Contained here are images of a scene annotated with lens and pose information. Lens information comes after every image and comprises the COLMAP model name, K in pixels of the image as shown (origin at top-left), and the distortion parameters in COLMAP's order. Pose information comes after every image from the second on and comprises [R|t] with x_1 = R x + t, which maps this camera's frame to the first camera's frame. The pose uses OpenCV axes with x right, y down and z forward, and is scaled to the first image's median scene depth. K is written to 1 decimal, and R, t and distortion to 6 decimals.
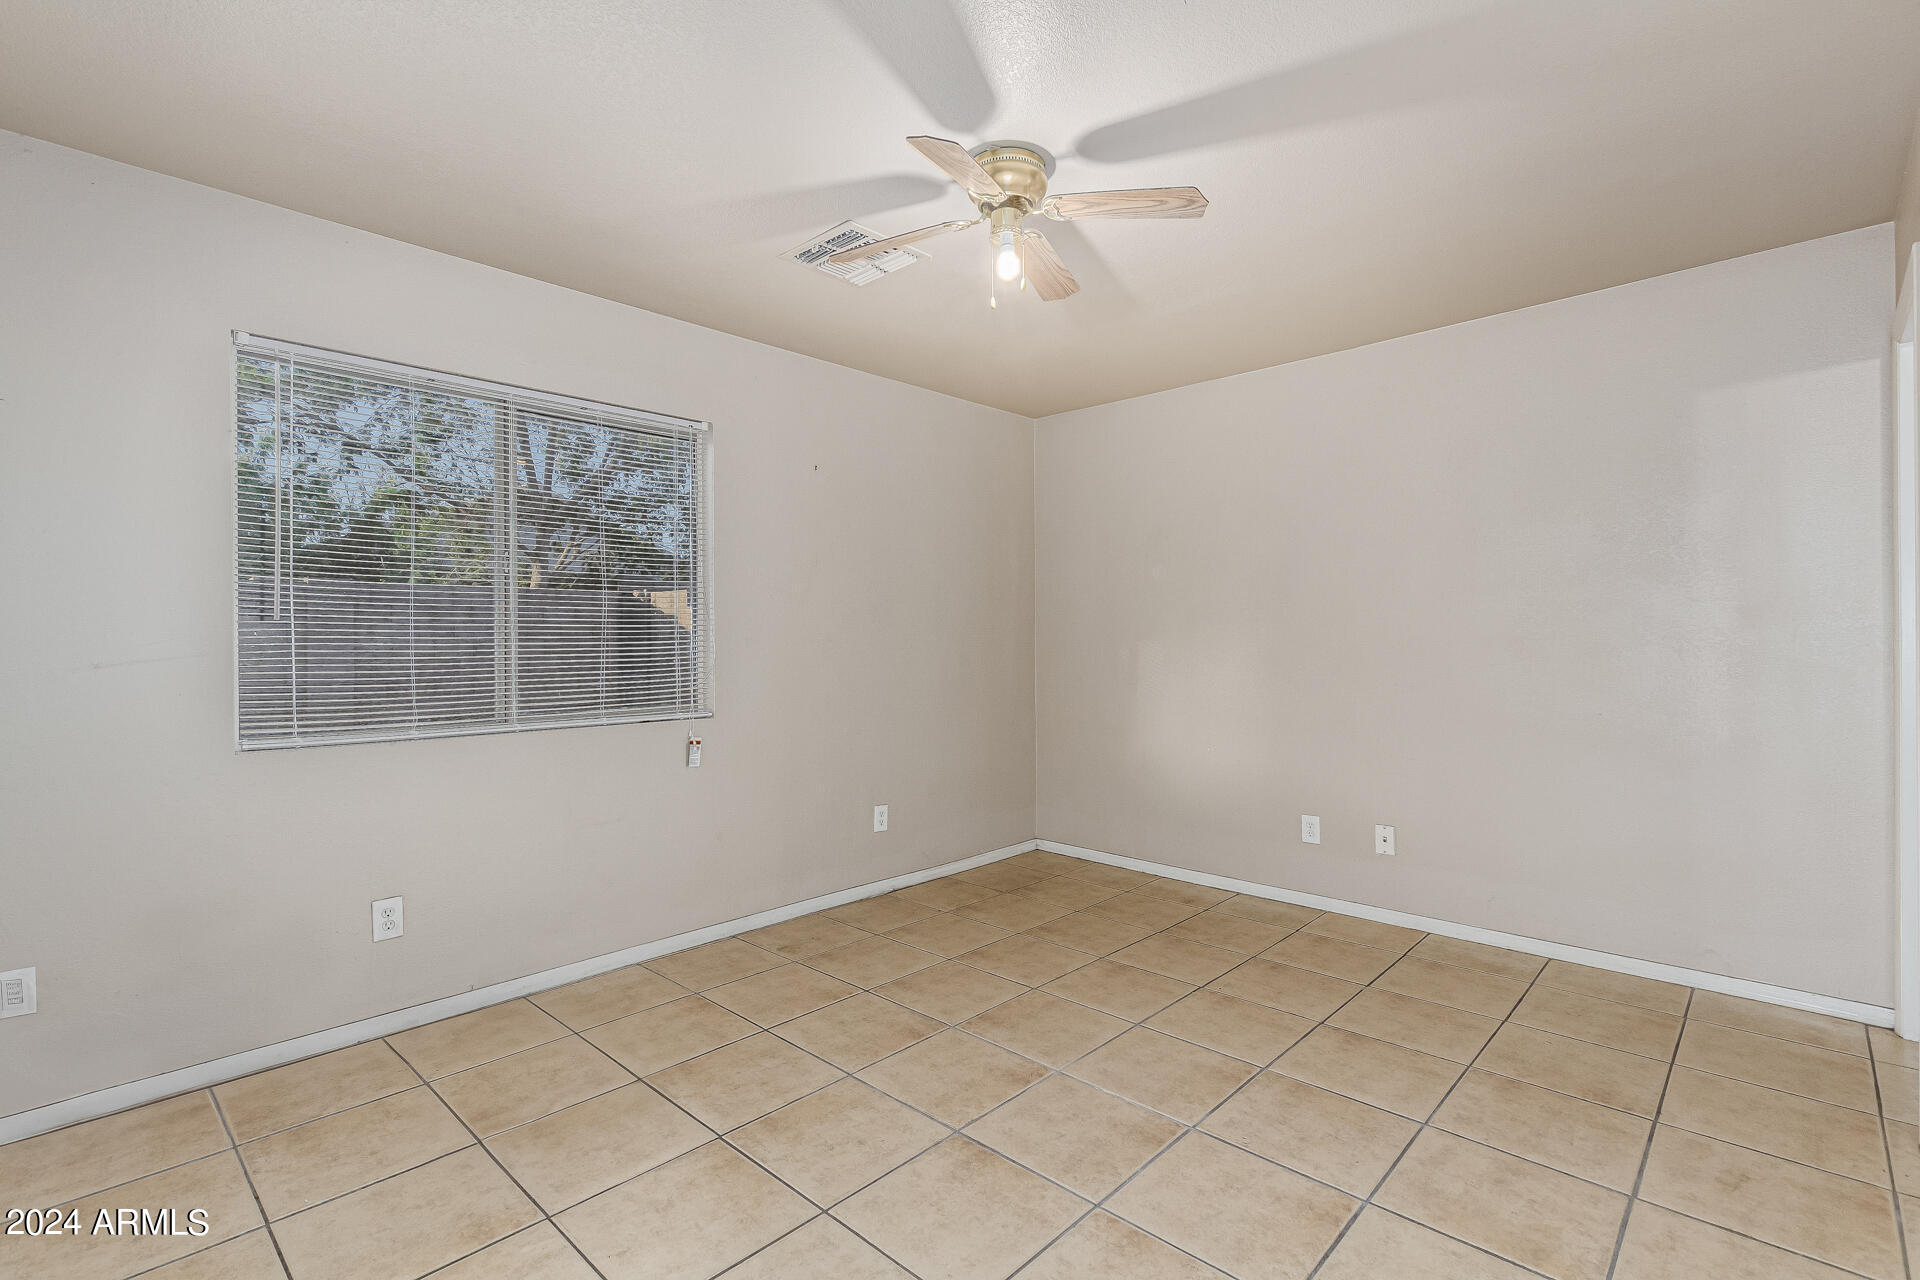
lens RADIAL K [[883.8, 0, 945.9], [0, 883.8, 643.6], [0, 0, 1]] dist [0.014586, -0.004766]
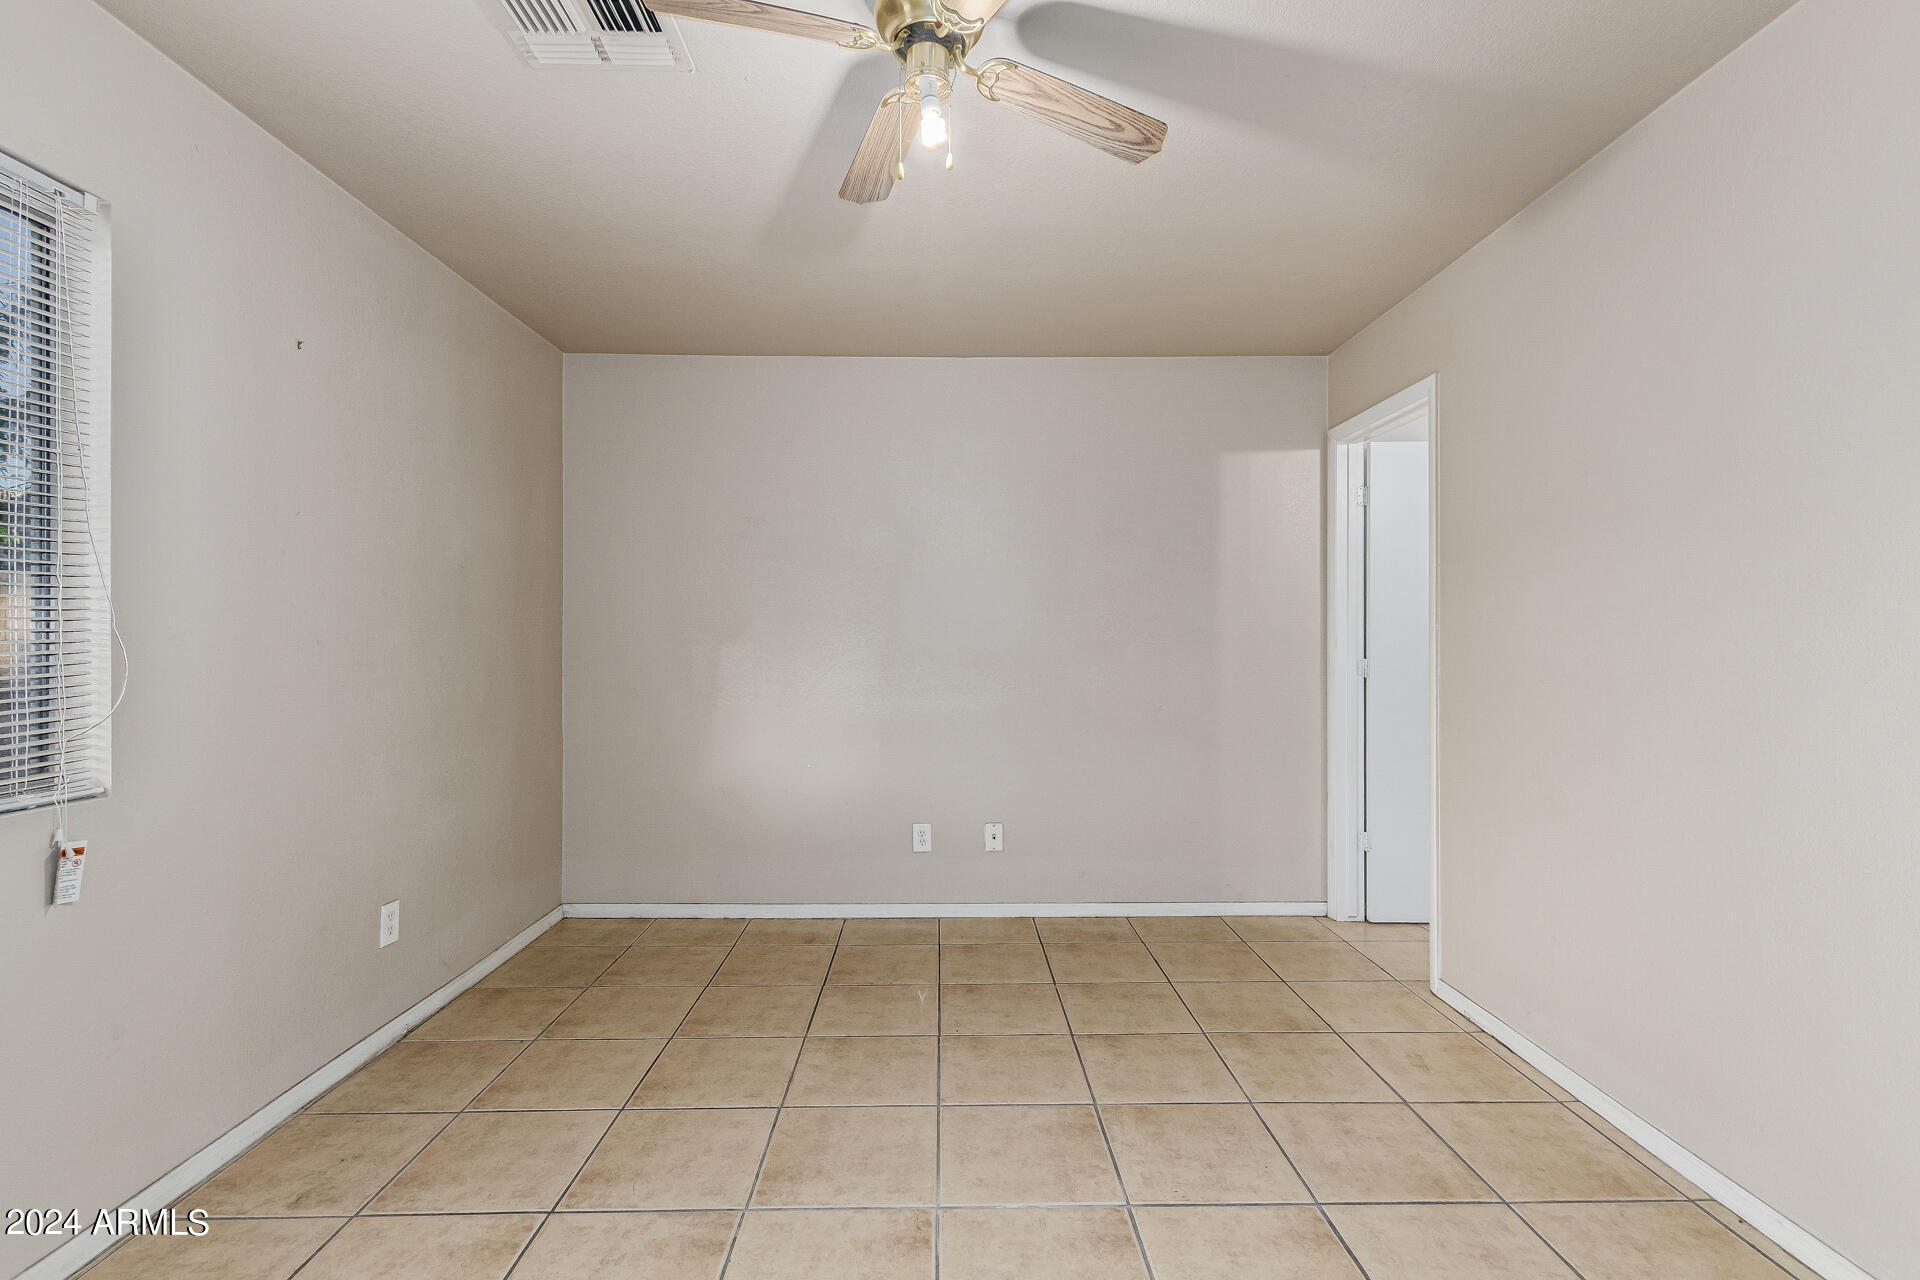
lens RADIAL K [[883.8, 0, 957.9], [0, 883.8, 642.4], [0, 0, 1]] dist [0.014586, -0.004766]
pose [[0.705263, 0.006030, 0.708920, -0.308119], [-0.000232, 0.999966, -0.008275, 0.002151], [-0.708945, 0.005672, 0.705241, 0.338583]]
